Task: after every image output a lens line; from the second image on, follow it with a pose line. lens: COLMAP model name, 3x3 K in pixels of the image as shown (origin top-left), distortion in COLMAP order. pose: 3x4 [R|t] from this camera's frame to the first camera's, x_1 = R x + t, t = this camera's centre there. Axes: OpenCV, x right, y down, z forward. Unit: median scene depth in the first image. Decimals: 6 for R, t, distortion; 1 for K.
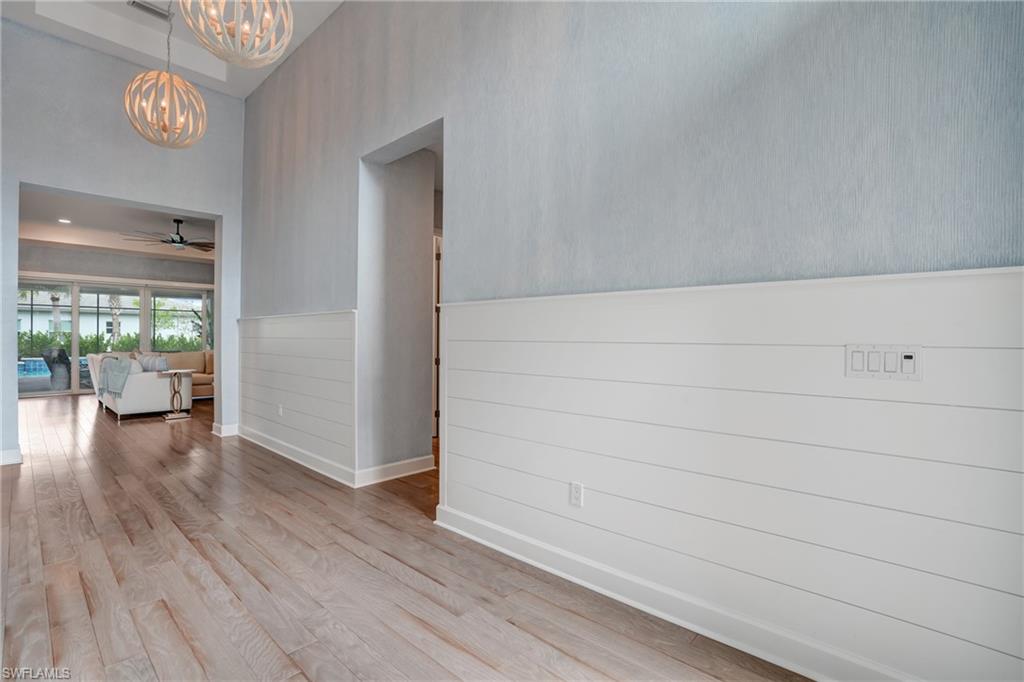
lens RADIAL K [[471.4, 0, 513.0], [0, 471.4, 342.8], [0, 0, 1]] dist [-0.021319, 0.003488]
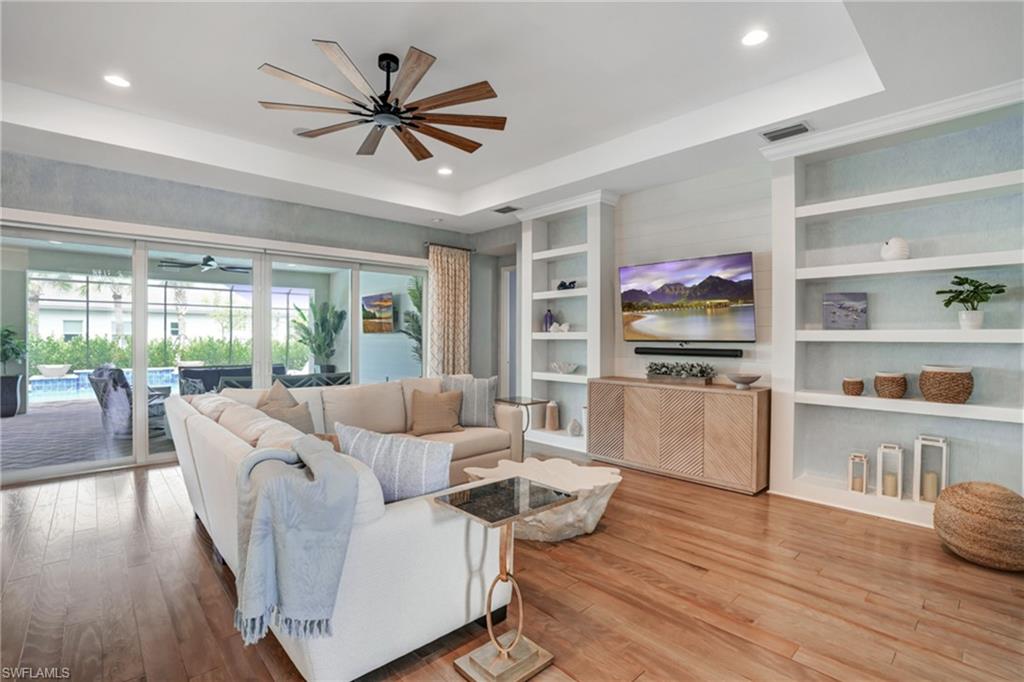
lens RADIAL K [[471.4, 0, 511.3], [0, 471.4, 341.3], [0, 0, 1]] dist [-0.021319, 0.003488]
pose [[0.996716, -0.005274, -0.080804, -0.227386], [0.005371, 0.999985, 0.000991, -0.010112], [0.080798, -0.001422, 0.996730, 0.239672]]
